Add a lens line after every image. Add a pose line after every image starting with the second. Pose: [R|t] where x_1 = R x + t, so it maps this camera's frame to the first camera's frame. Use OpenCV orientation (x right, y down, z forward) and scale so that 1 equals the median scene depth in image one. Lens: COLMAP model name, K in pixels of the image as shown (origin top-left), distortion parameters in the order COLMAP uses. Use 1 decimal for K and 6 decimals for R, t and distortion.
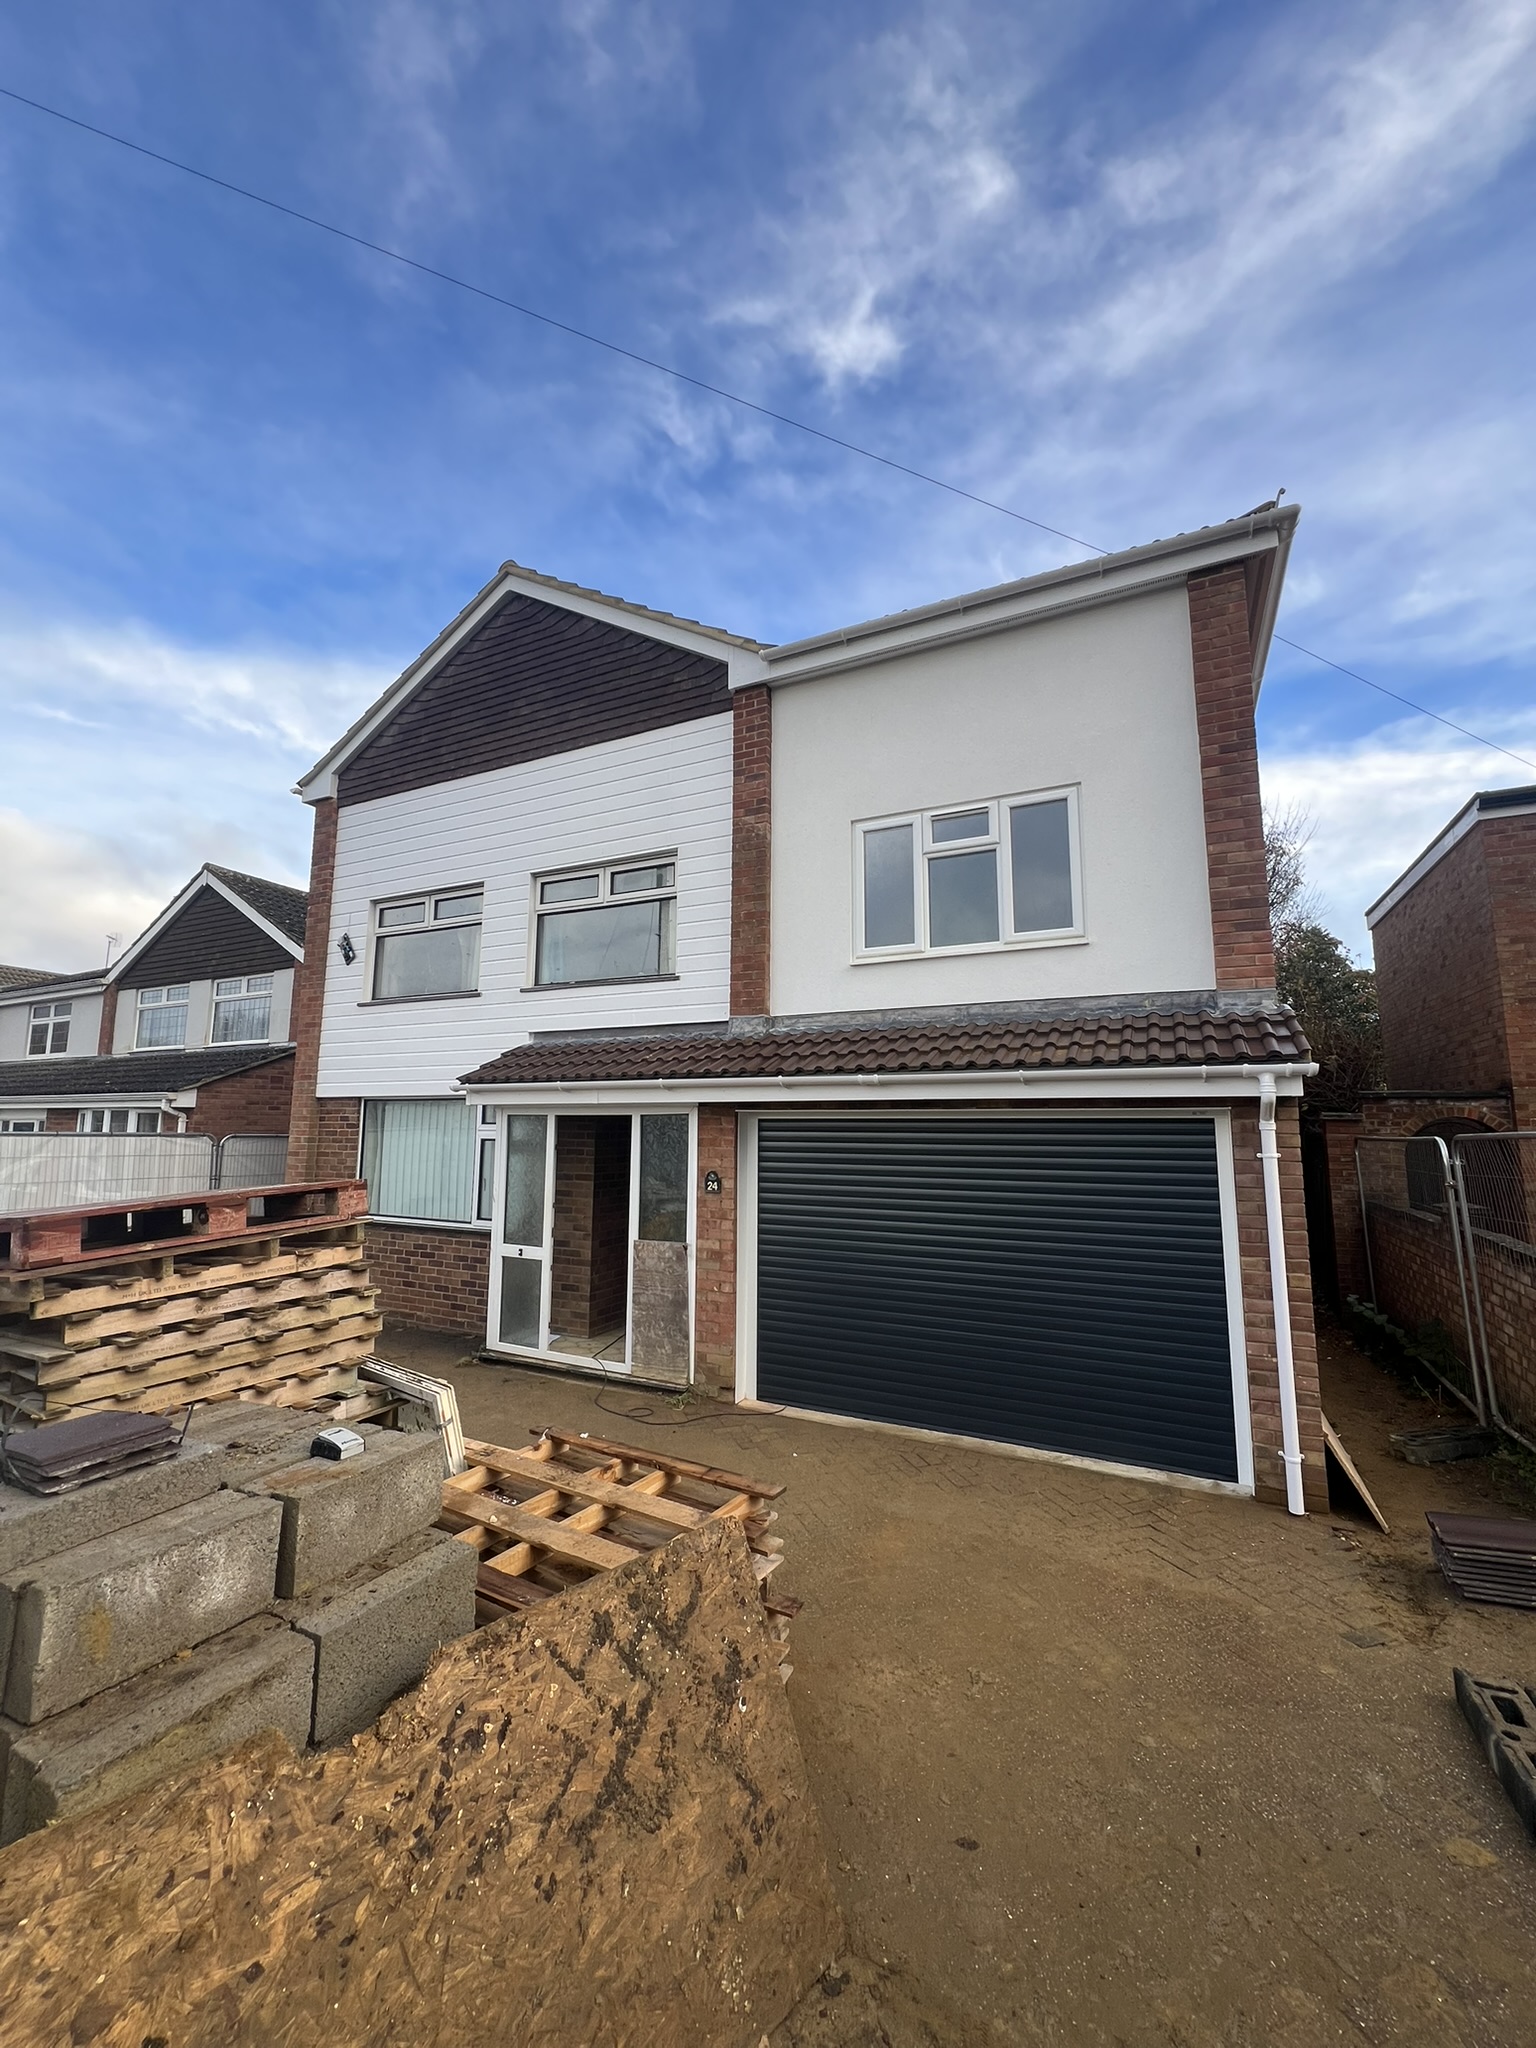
lens RADIAL K [[820.8, 0, 766.0], [0, 820.8, 1022.5], [0, 0, 1]] dist [-0.000052, 0.000114]
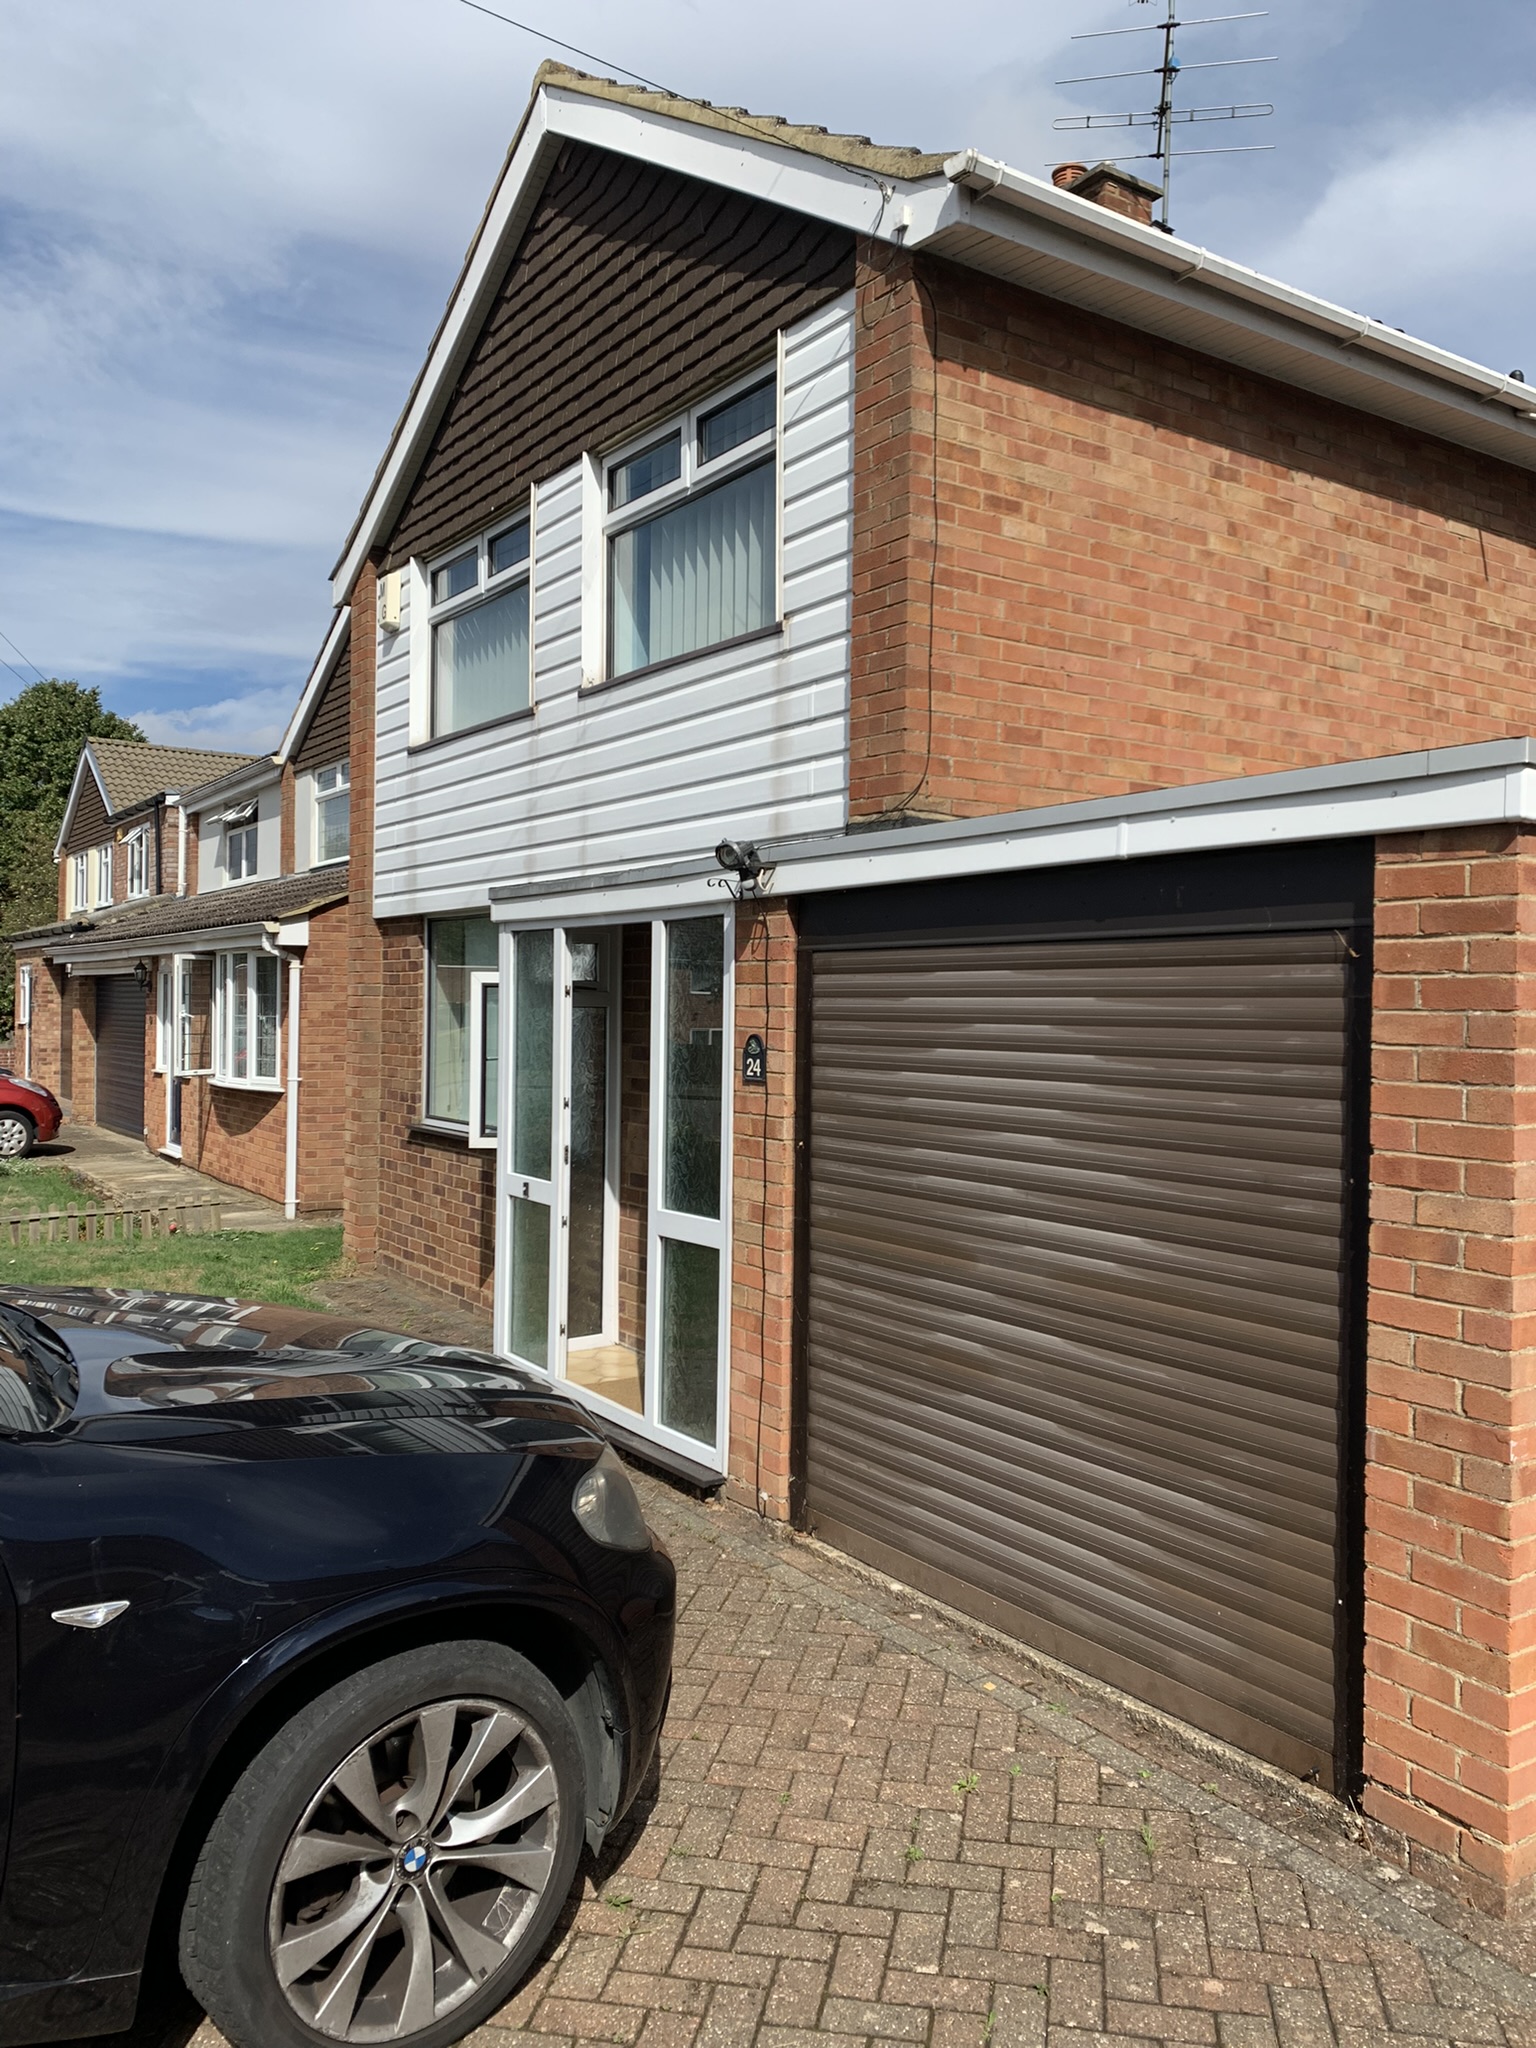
lens RADIAL K [[1570.7, 0, 778.9], [0, 1570.7, 996.3], [0, 0, 1]] dist [0.045472, -0.044126]
pose [[0.867817, 0.002476, -0.496877, 0.282004], [0.056356, 0.993044, 0.103376, 0.051161], [0.493677, -0.117714, 0.861642, 0.186439]]
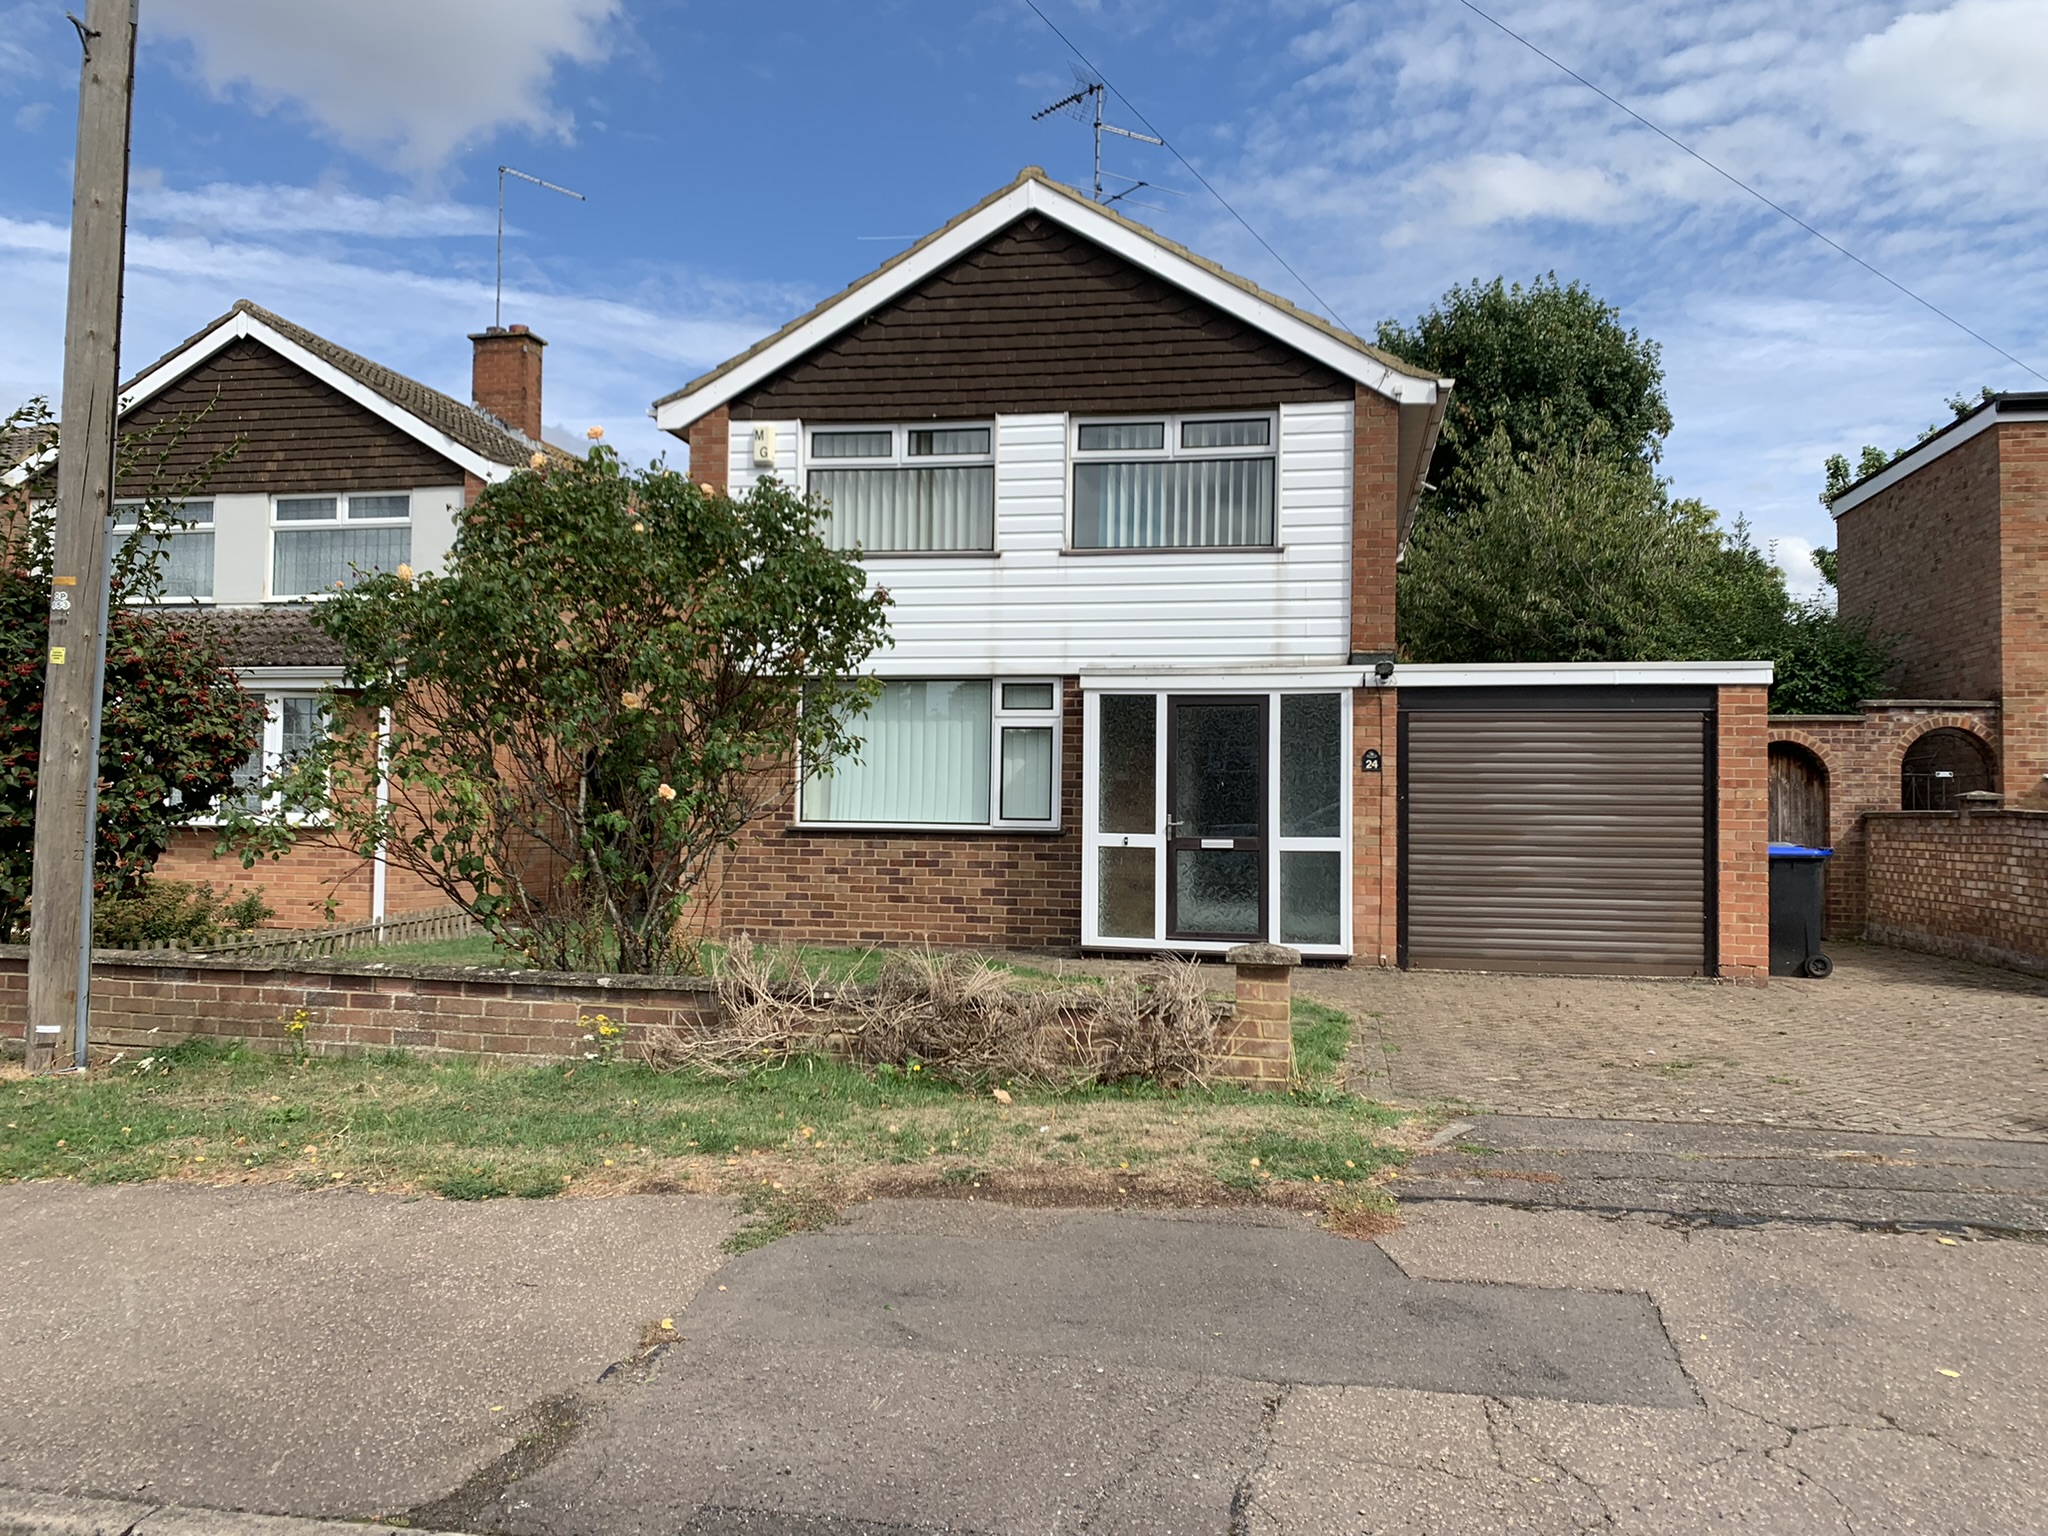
lens RADIAL K [[1570.7, 0, 1027.3], [0, 1570.7, 751.5], [0, 0, 1]] dist [0.045472, -0.044126]
pose [[0.966182, 0.017905, 0.257237, -0.711391], [-0.041606, 0.995340, 0.086992, 0.024715], [-0.254481, -0.094752, 0.962425, -0.548052]]
